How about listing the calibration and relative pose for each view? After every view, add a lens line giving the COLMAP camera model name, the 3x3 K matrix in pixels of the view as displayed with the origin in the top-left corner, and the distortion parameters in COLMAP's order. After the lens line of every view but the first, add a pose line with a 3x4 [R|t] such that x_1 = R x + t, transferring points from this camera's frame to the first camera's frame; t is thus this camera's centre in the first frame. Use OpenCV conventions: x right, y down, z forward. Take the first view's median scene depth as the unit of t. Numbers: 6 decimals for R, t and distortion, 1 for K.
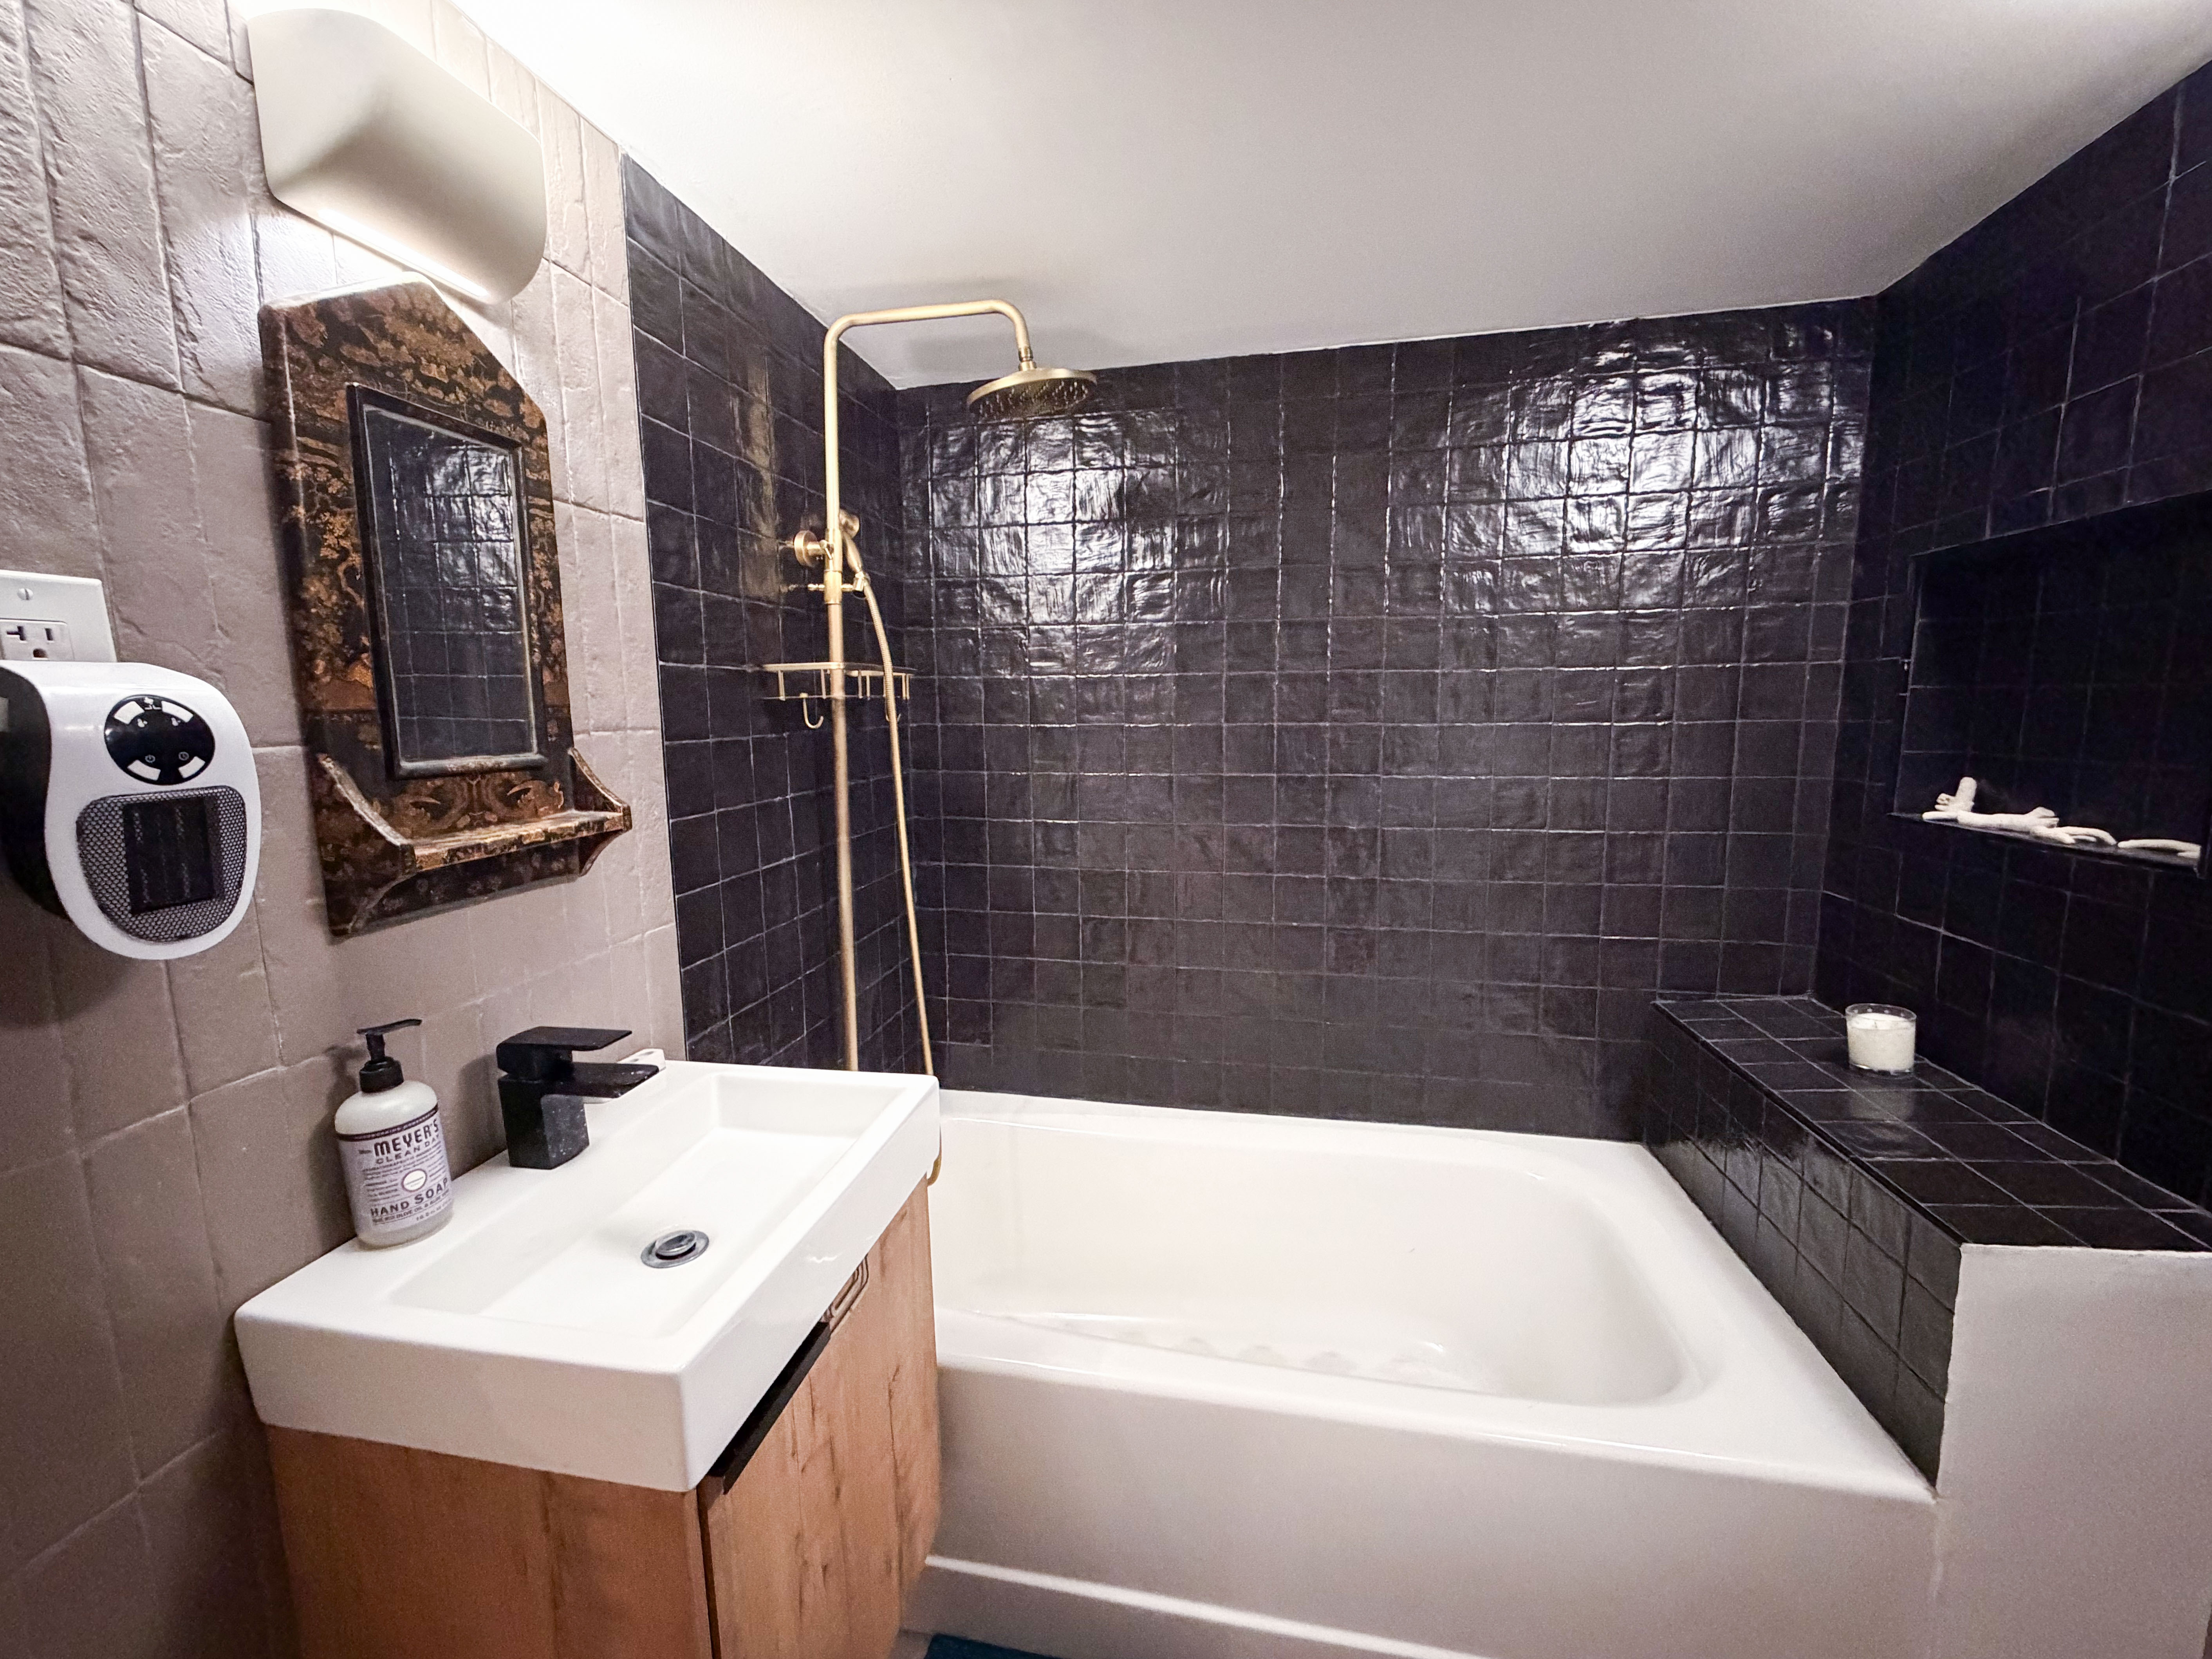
lens RADIAL K [[892.0, 0, 1100.4], [0, 892.0, 825.3], [0, 0, 1]] dist [0.001074, -0.000387]
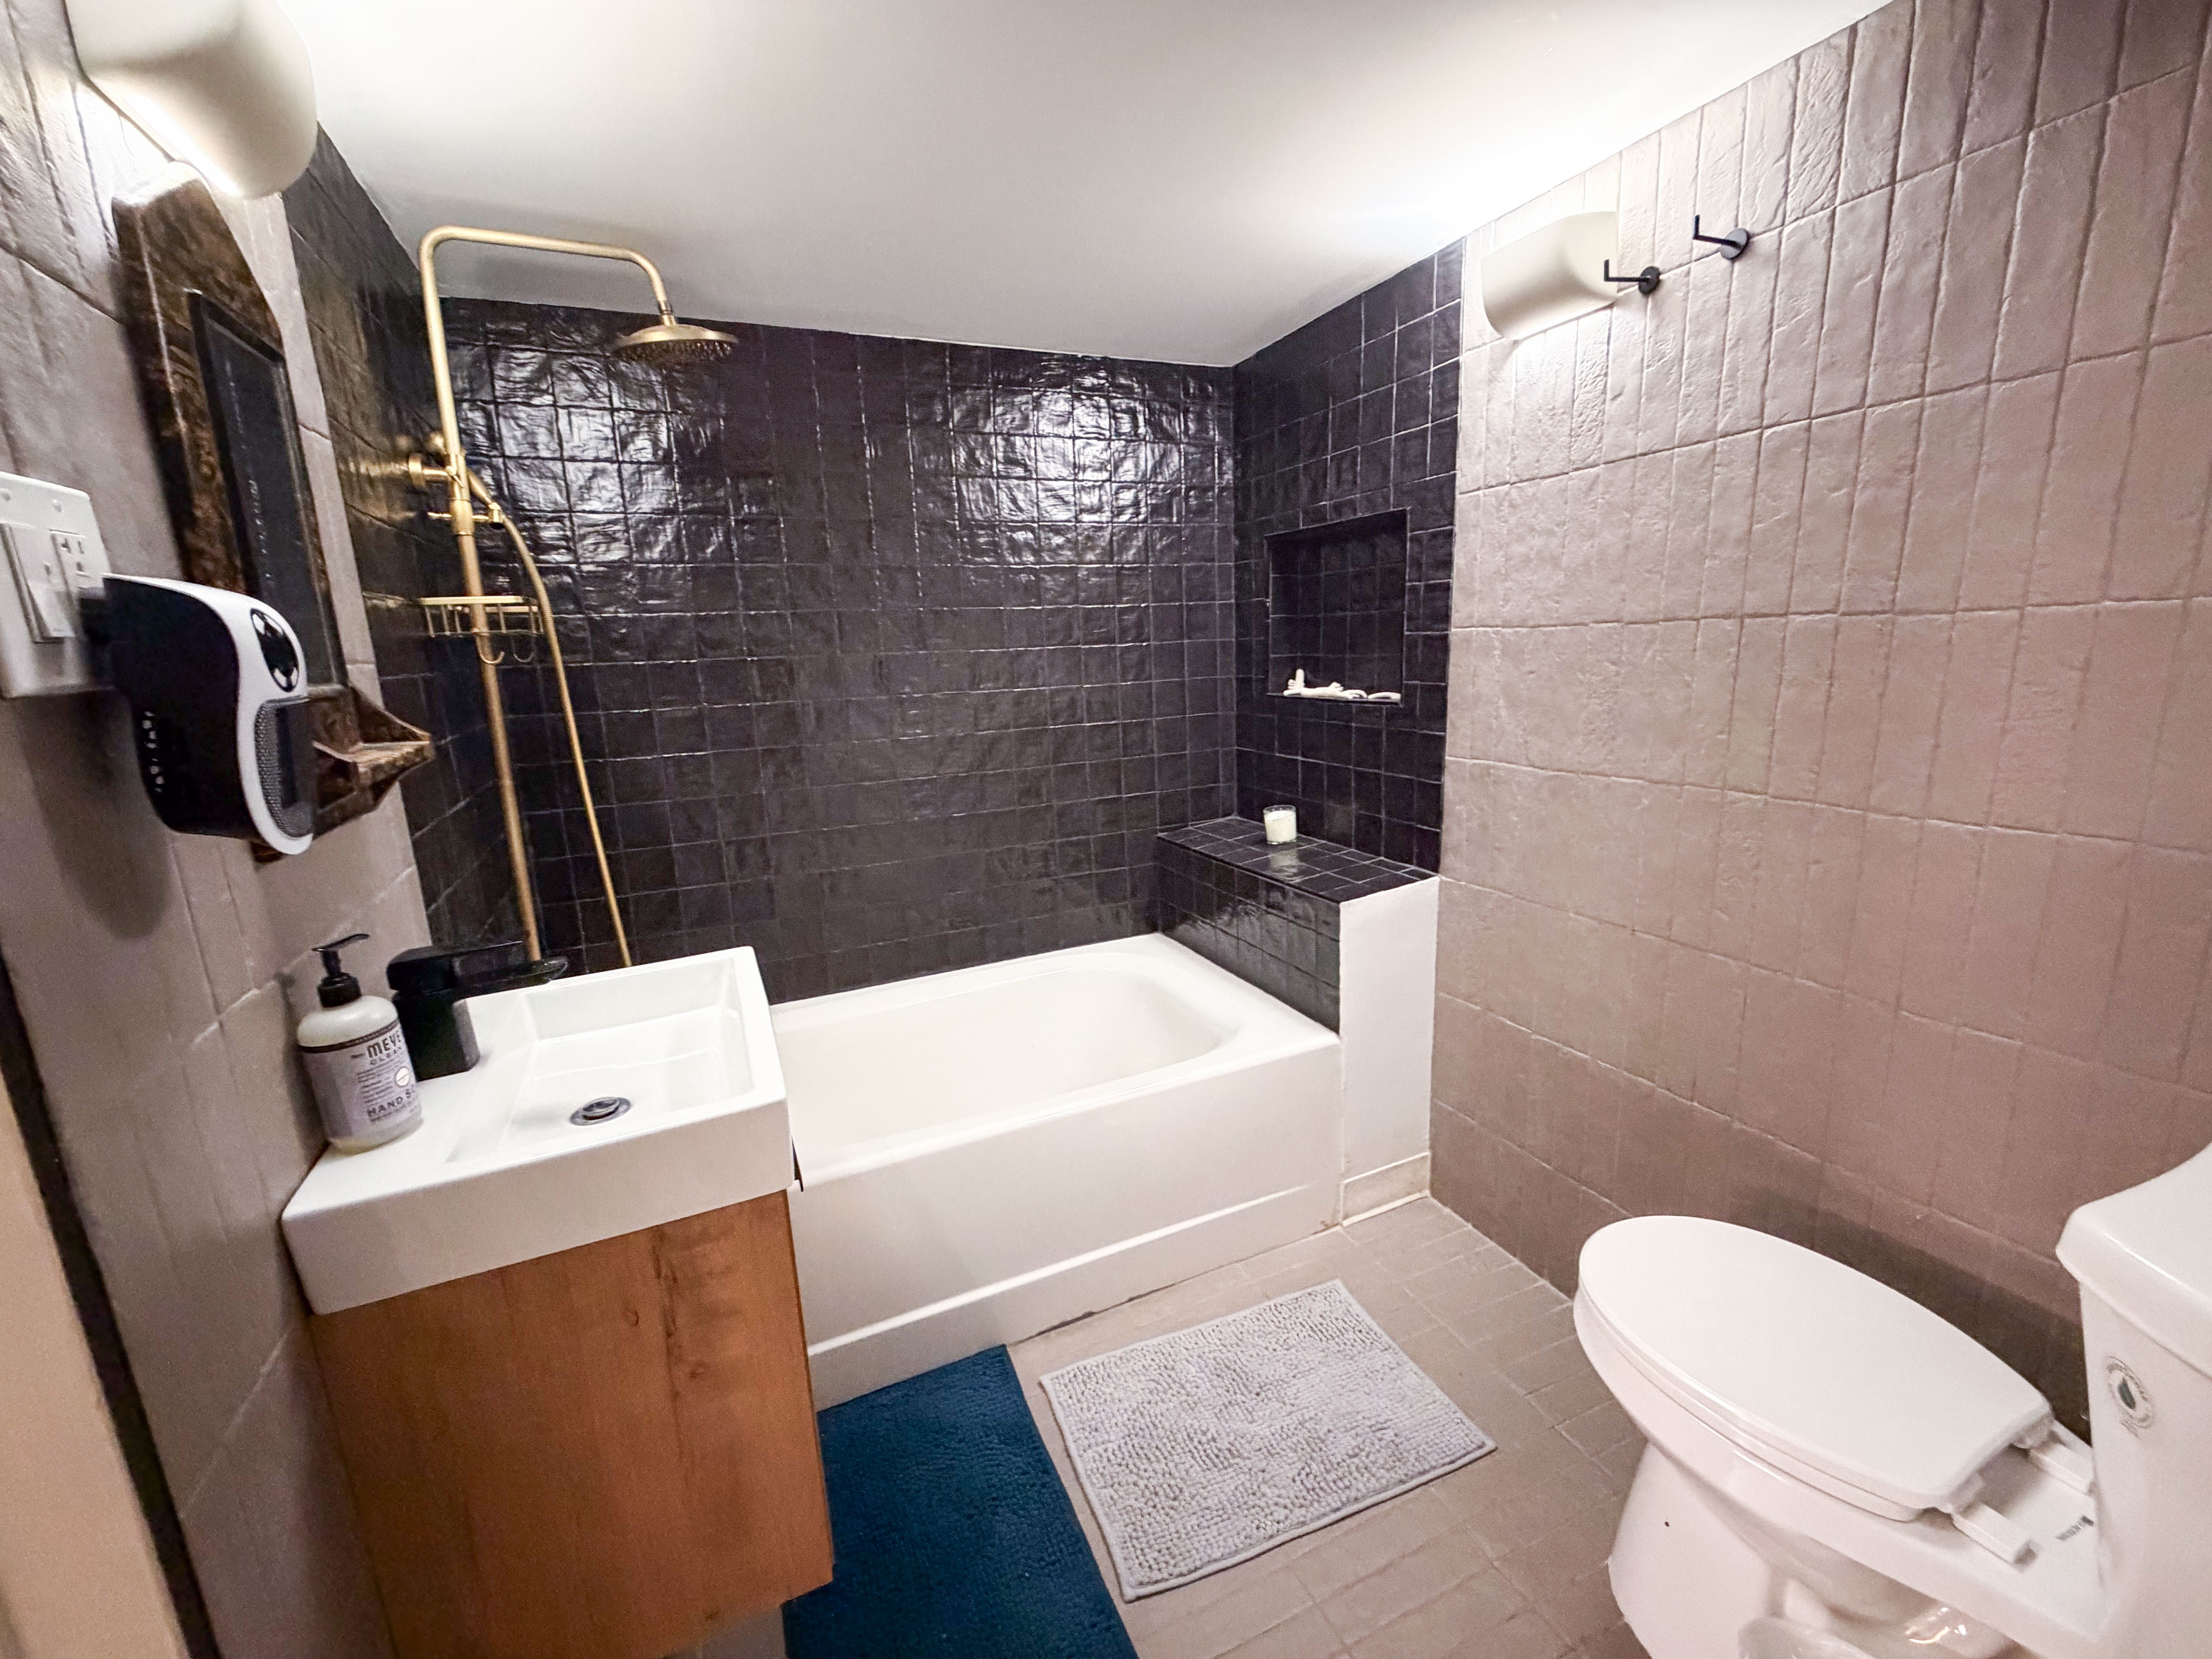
lens RADIAL K [[892.0, 0, 1100.4], [0, 892.0, 825.3], [0, 0, 1]] dist [0.001074, -0.000387]
pose [[0.812530, -0.138269, 0.566283, -0.319167], [0.106859, 0.990329, 0.088480, 0.046156], [-0.573040, -0.011380, 0.819448, -0.170761]]
